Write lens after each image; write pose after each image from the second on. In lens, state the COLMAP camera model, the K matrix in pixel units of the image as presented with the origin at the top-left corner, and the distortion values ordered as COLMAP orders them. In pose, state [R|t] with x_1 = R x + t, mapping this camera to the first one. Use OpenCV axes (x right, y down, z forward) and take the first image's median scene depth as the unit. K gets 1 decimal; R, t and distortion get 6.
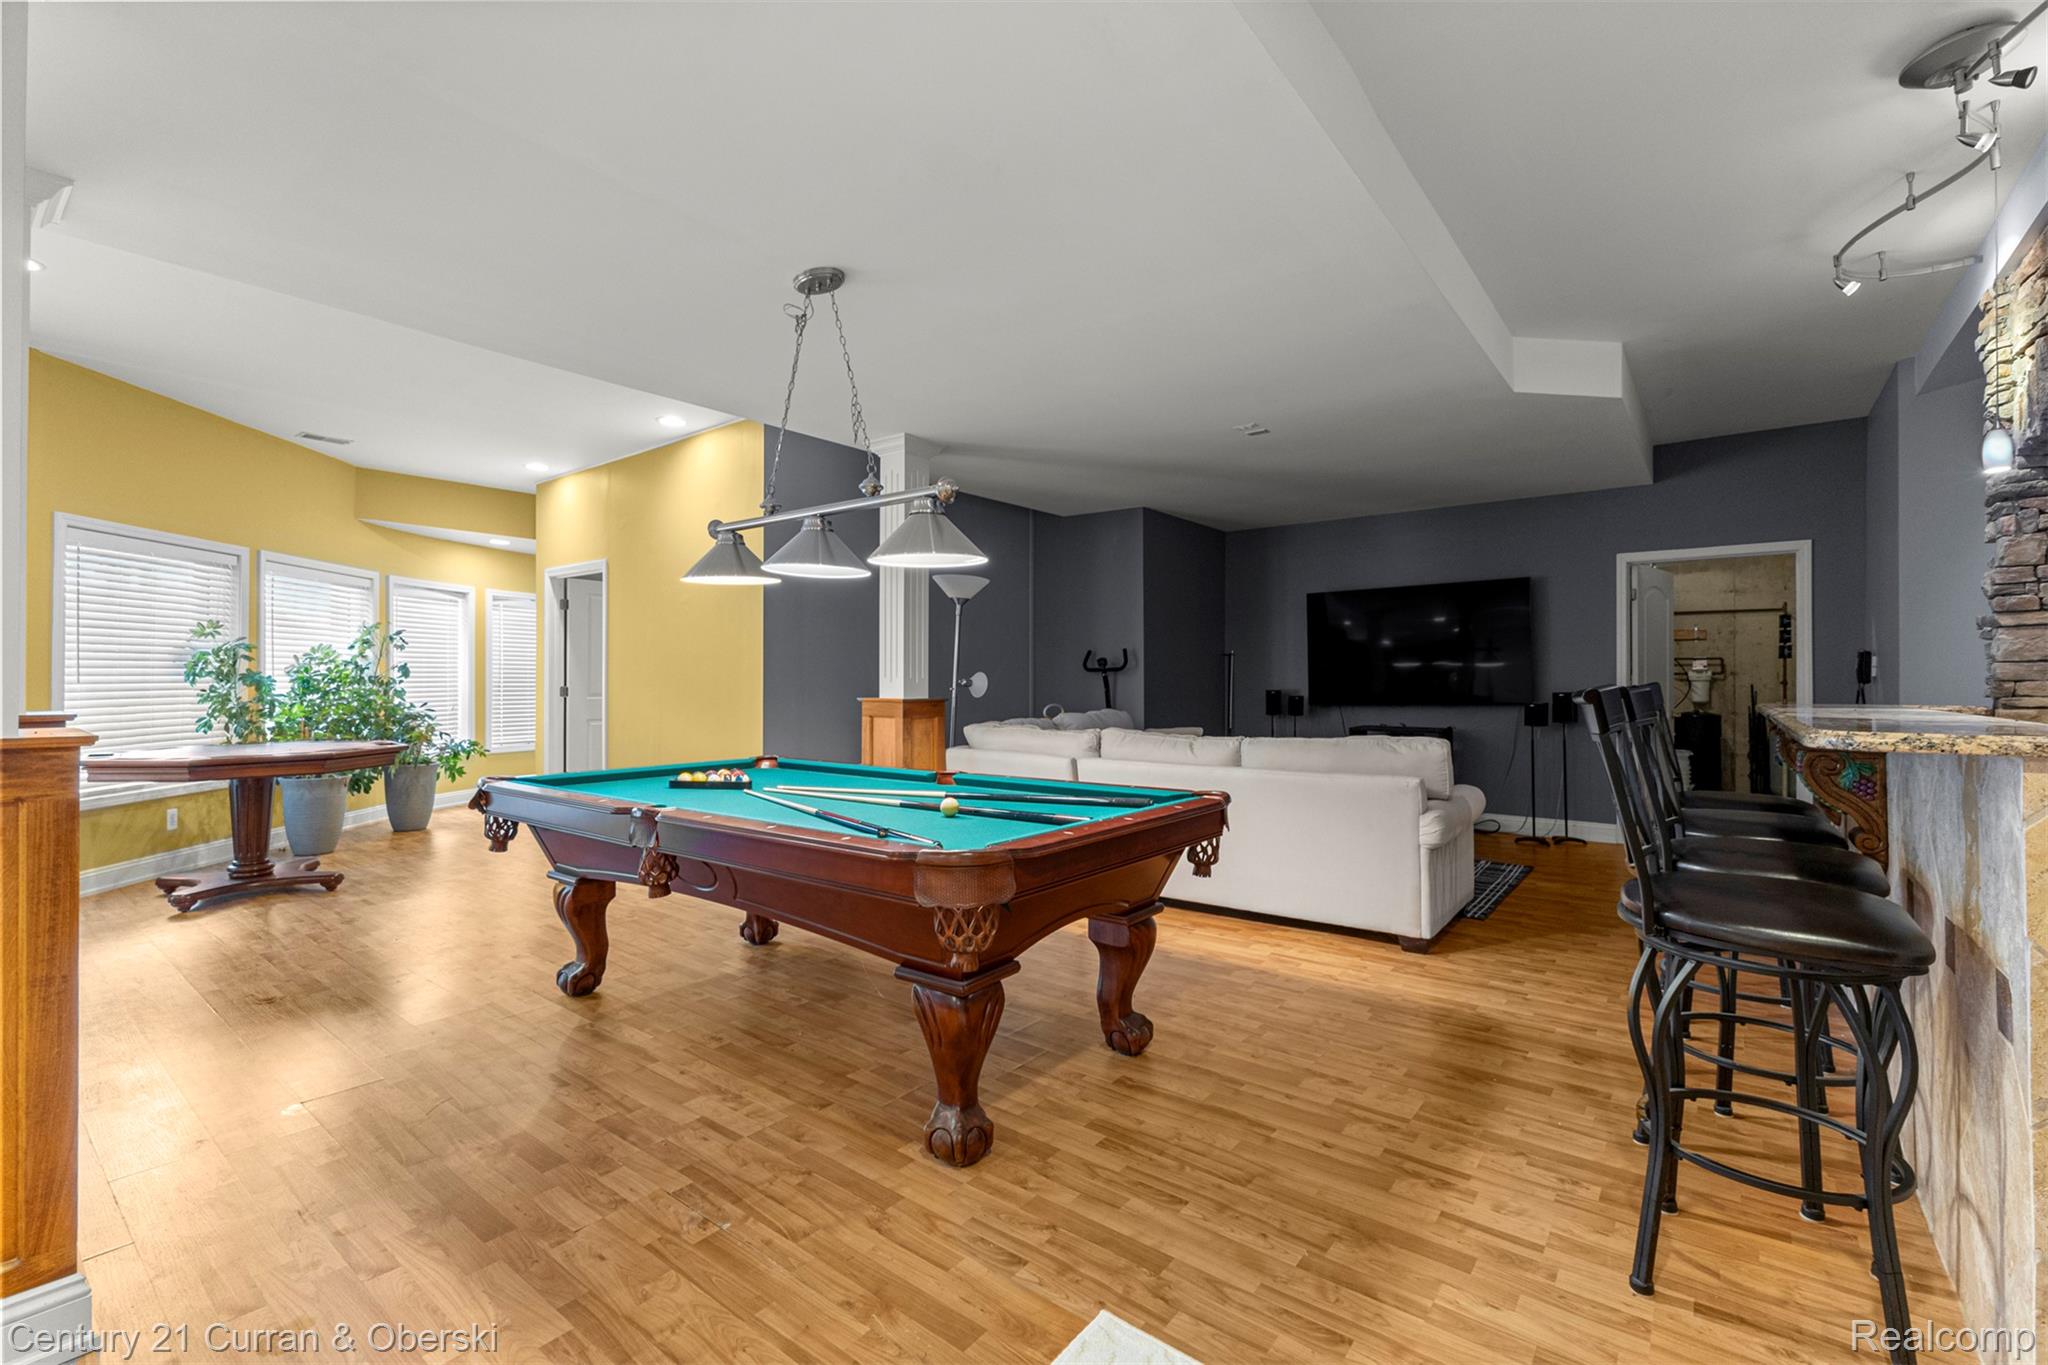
lens RADIAL K [[895.1, 0, 1025.2], [0, 895.1, 676.0], [0, 0, 1]] dist [-0.000539, -0.000423]
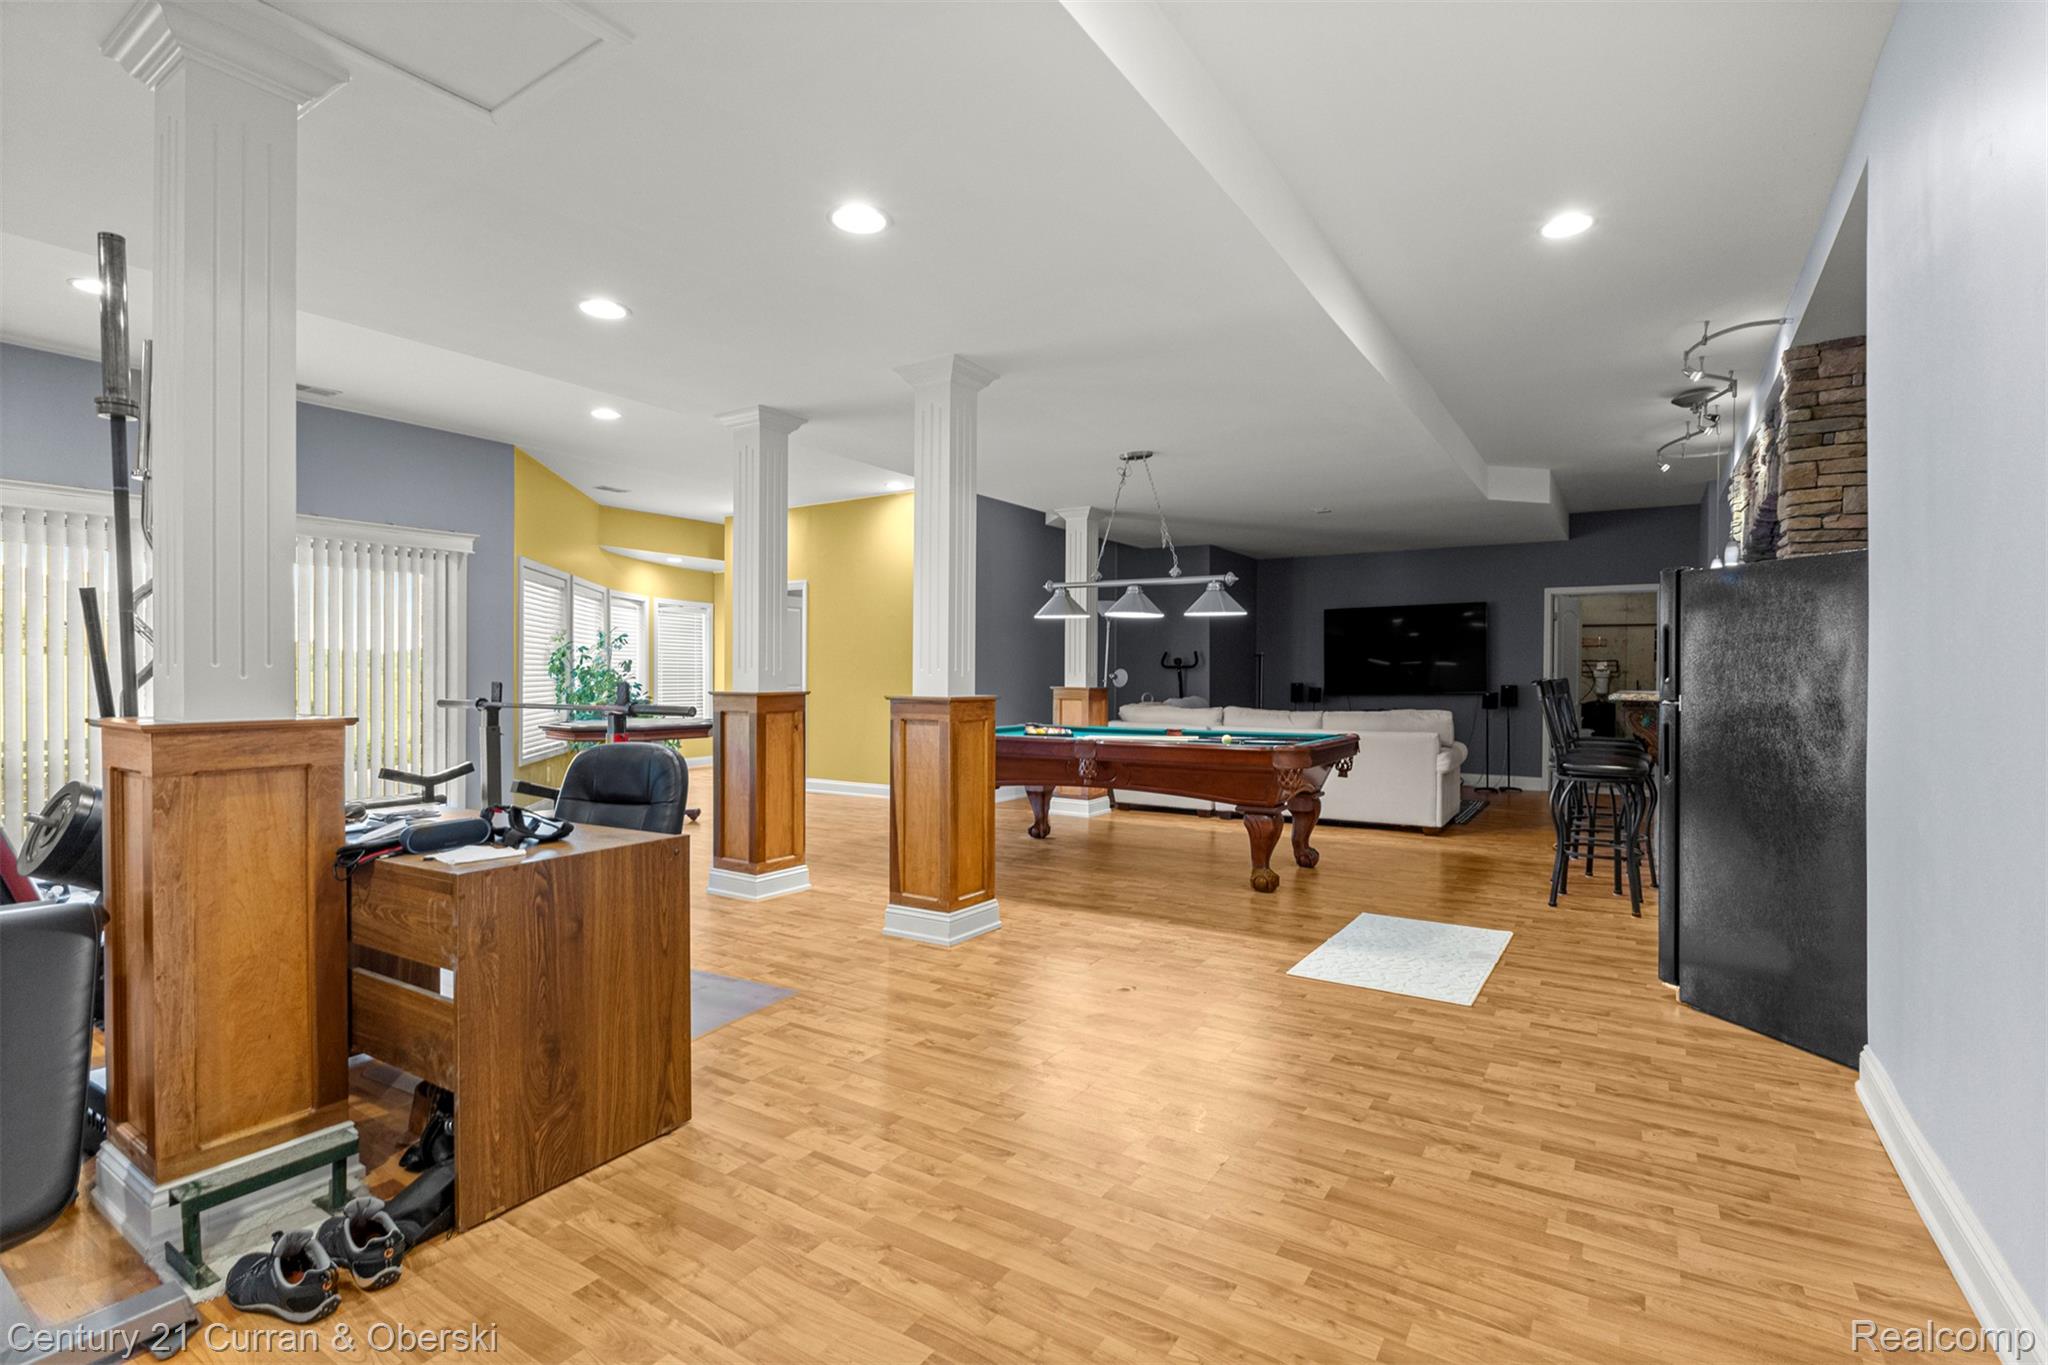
lens RADIAL K [[952.4, 0, 1020.1], [0, 952.4, 692.2], [0, 0, 1]] dist [-0.029195, -0.000201]
pose [[0.996636, 0.002156, 0.081931, -0.348686], [-0.004026, 0.999735, 0.022664, -0.001597], [-0.081860, -0.022917, 0.996380, -0.511878]]
